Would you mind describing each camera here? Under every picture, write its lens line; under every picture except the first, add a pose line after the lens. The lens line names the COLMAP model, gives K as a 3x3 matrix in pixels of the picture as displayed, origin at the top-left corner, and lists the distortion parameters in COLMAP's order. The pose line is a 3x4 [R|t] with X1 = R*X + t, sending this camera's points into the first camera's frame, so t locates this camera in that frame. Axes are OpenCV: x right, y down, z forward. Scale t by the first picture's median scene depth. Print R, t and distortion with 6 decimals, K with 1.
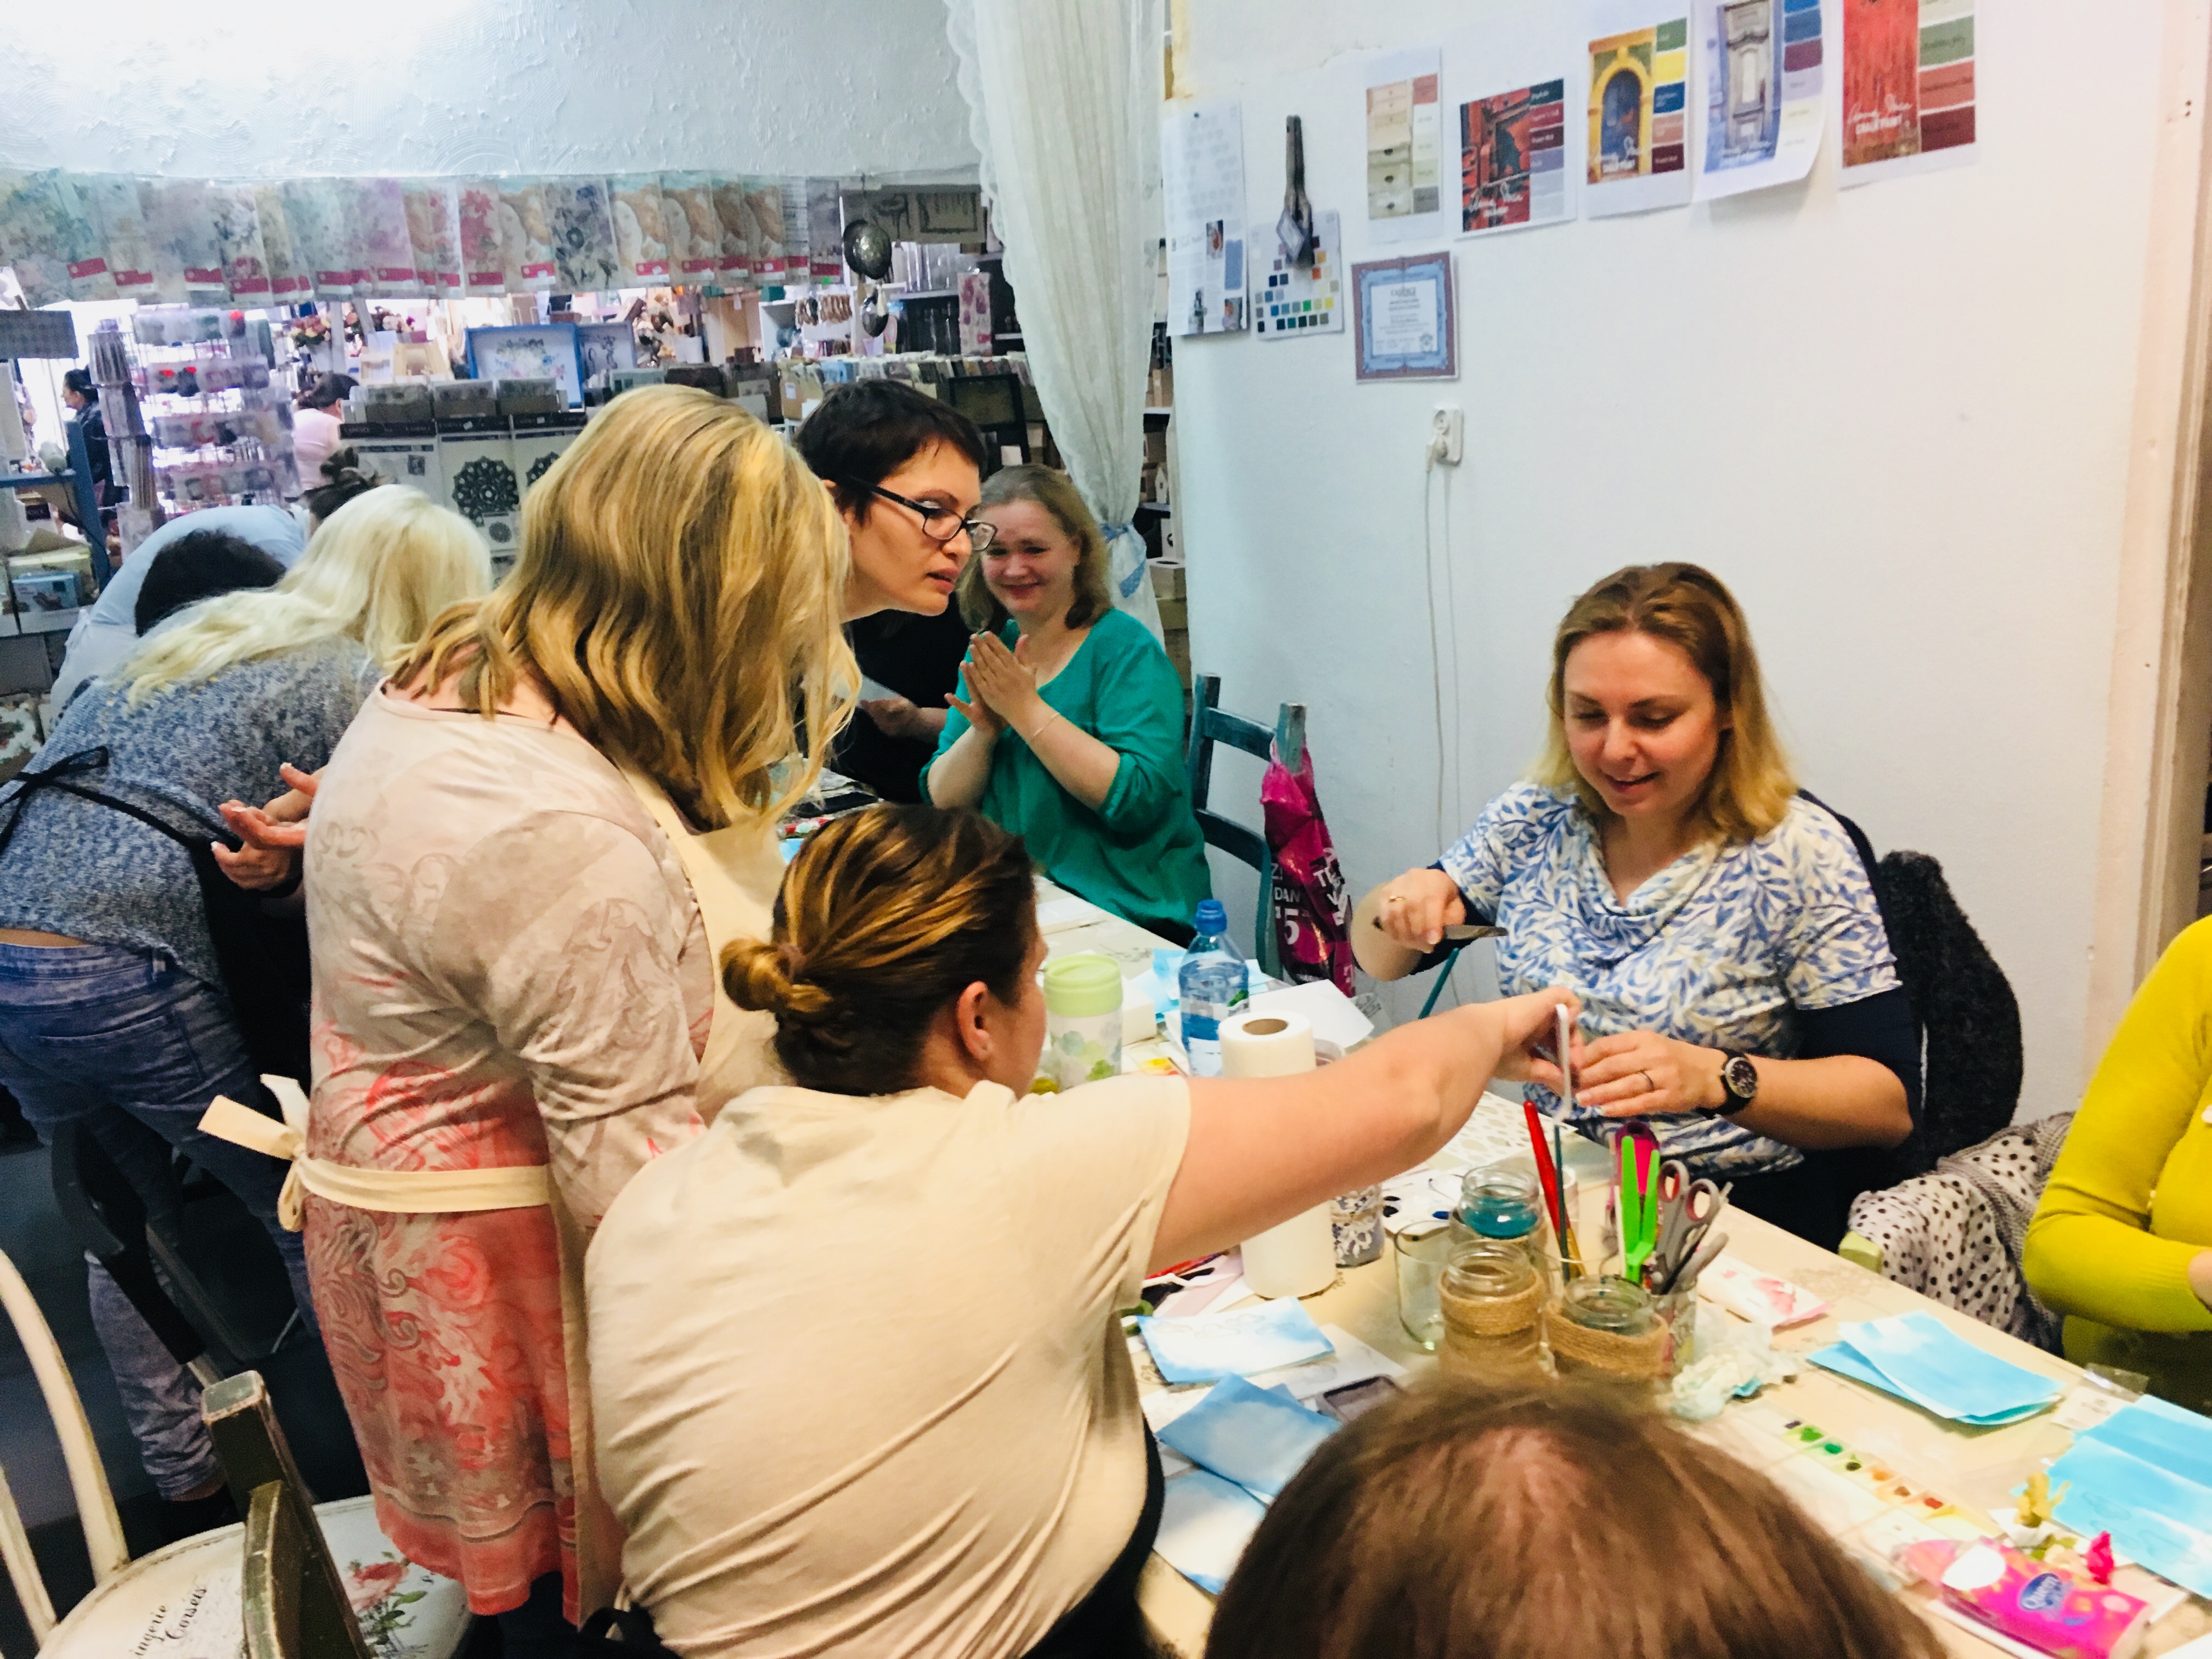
lens RADIAL K [[1835.3, 0, 1118.7], [0, 1835.3, 826.0], [0, 0, 1]] dist [0.054292, -0.087698]
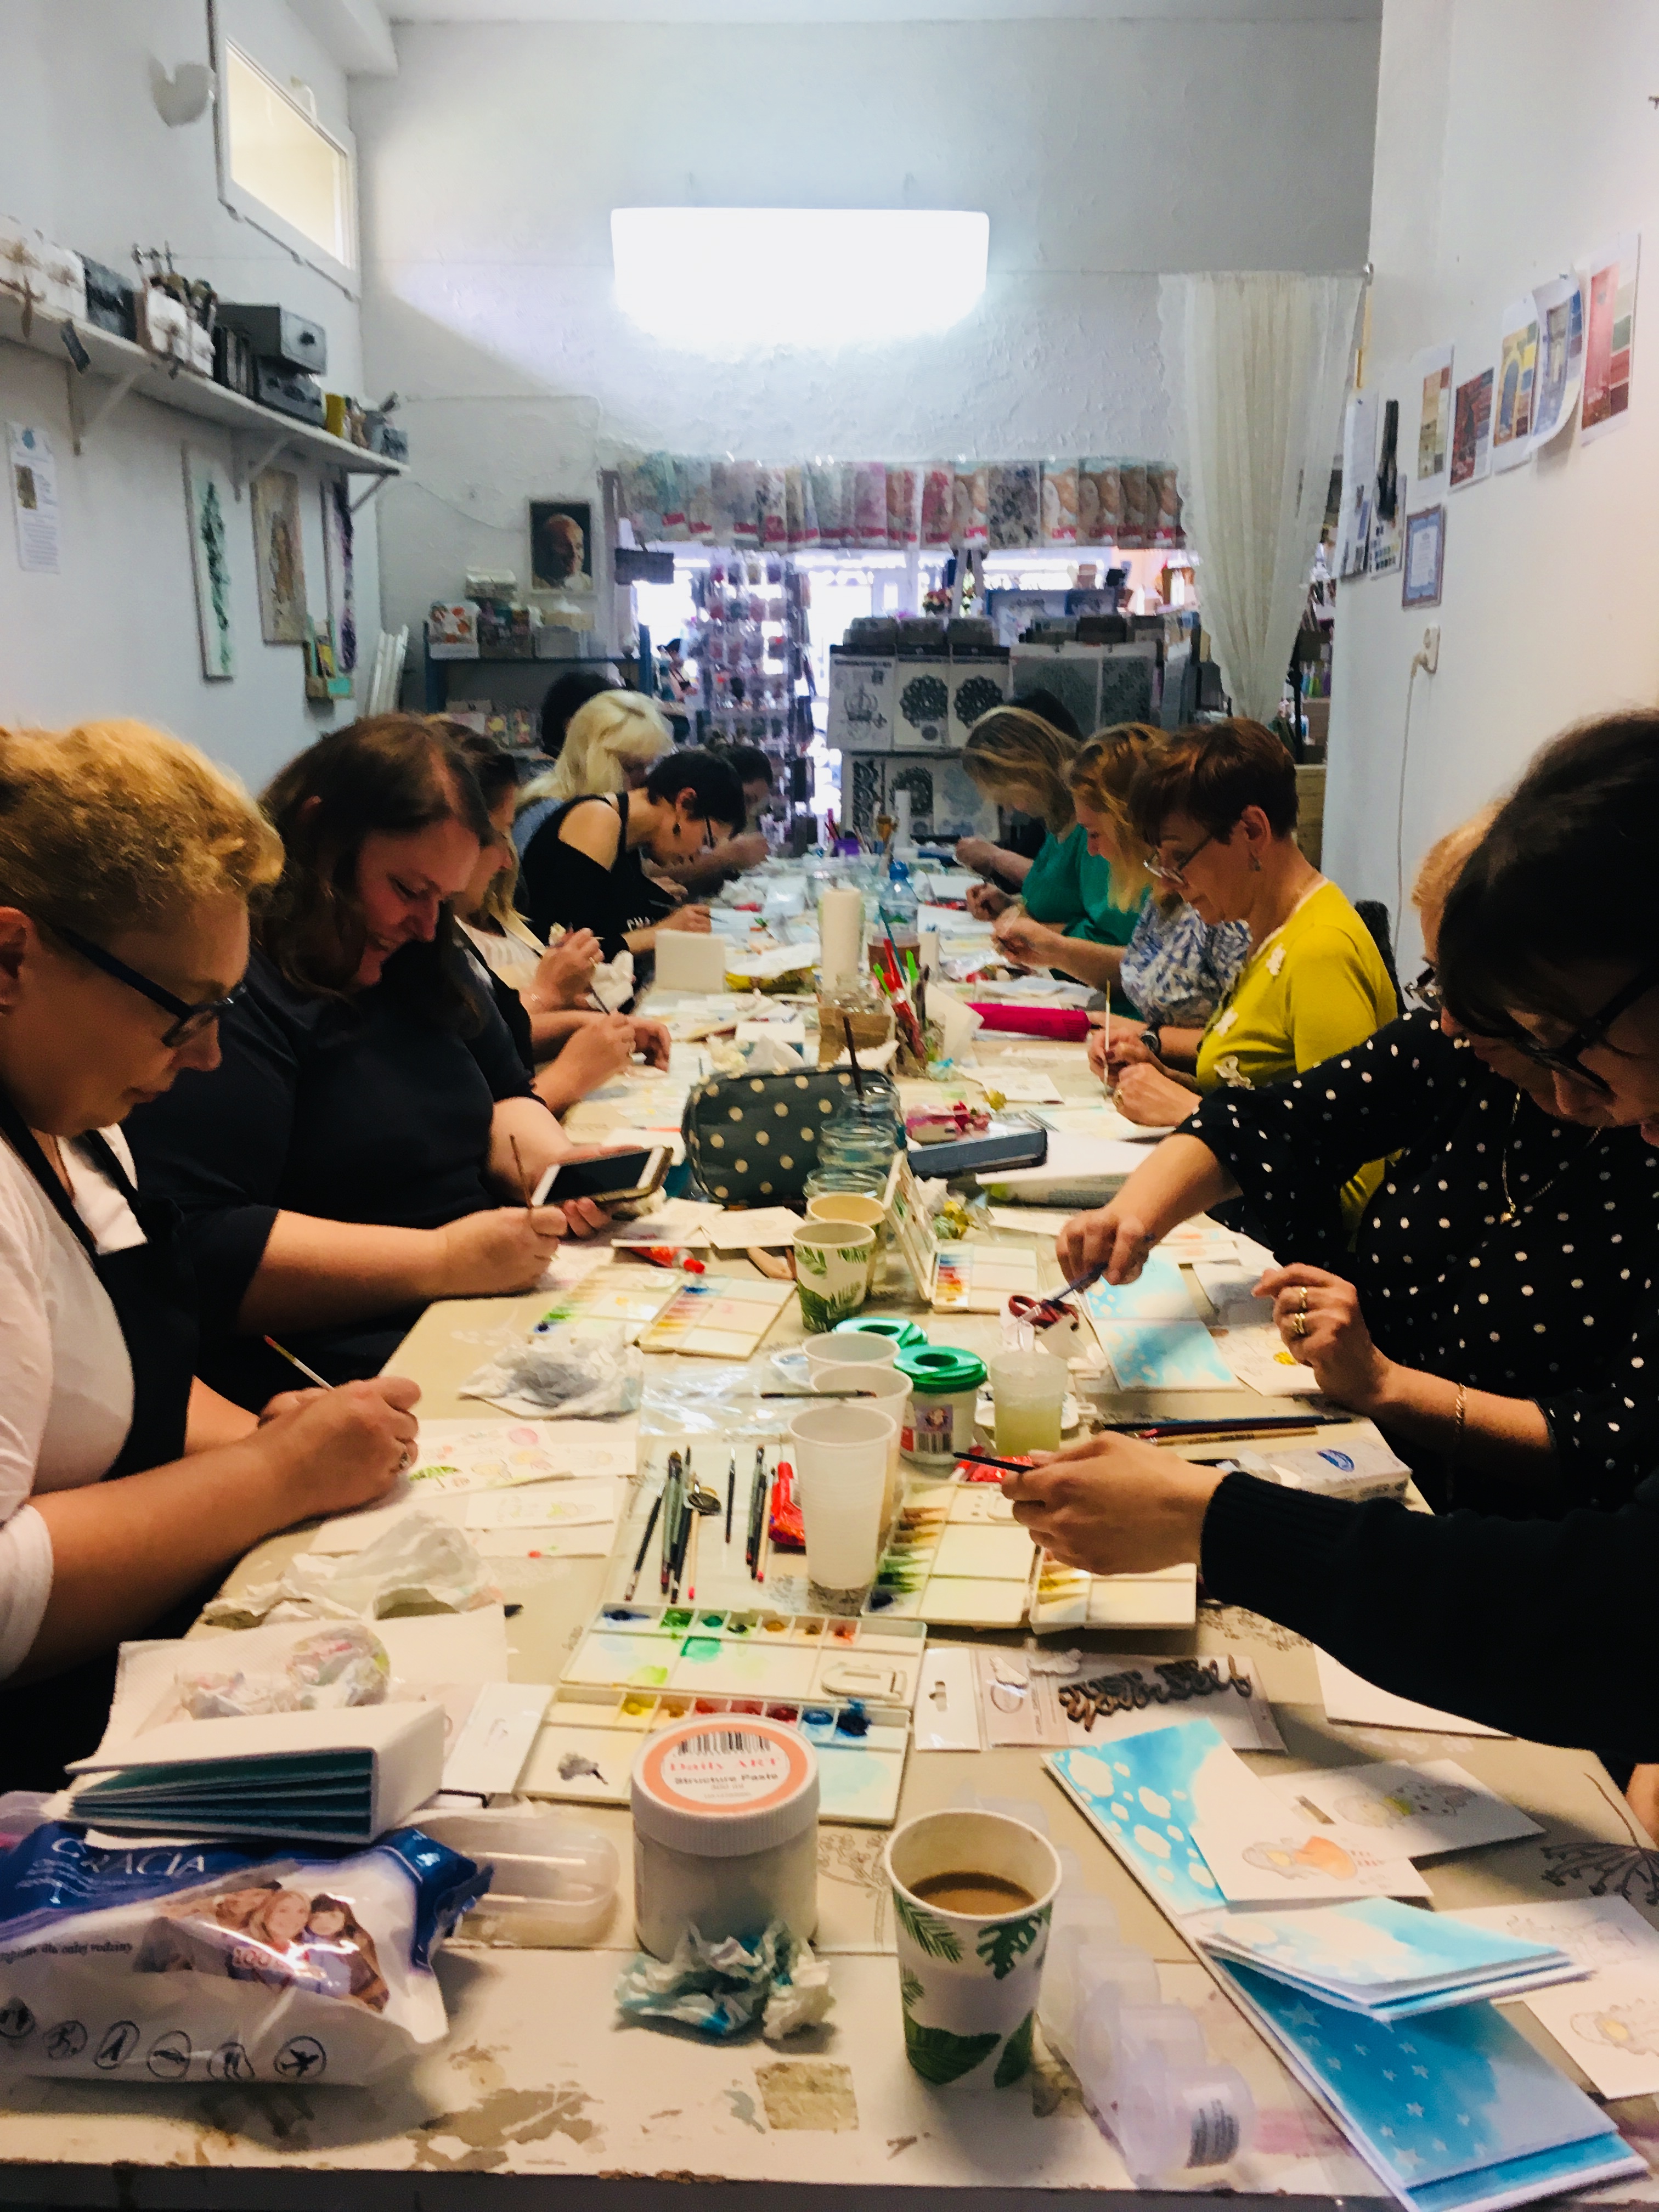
lens RADIAL K [[1835.3, 0, 822.7], [0, 1835.3, 1109.8], [0, 0, 1]] dist [0.054292, -0.087698]
pose [[0.861581, 0.171392, -0.477810, 0.297706], [-0.178266, 0.983483, 0.031331, 0.084923], [0.475288, 0.058183, 0.877904, -0.187920]]
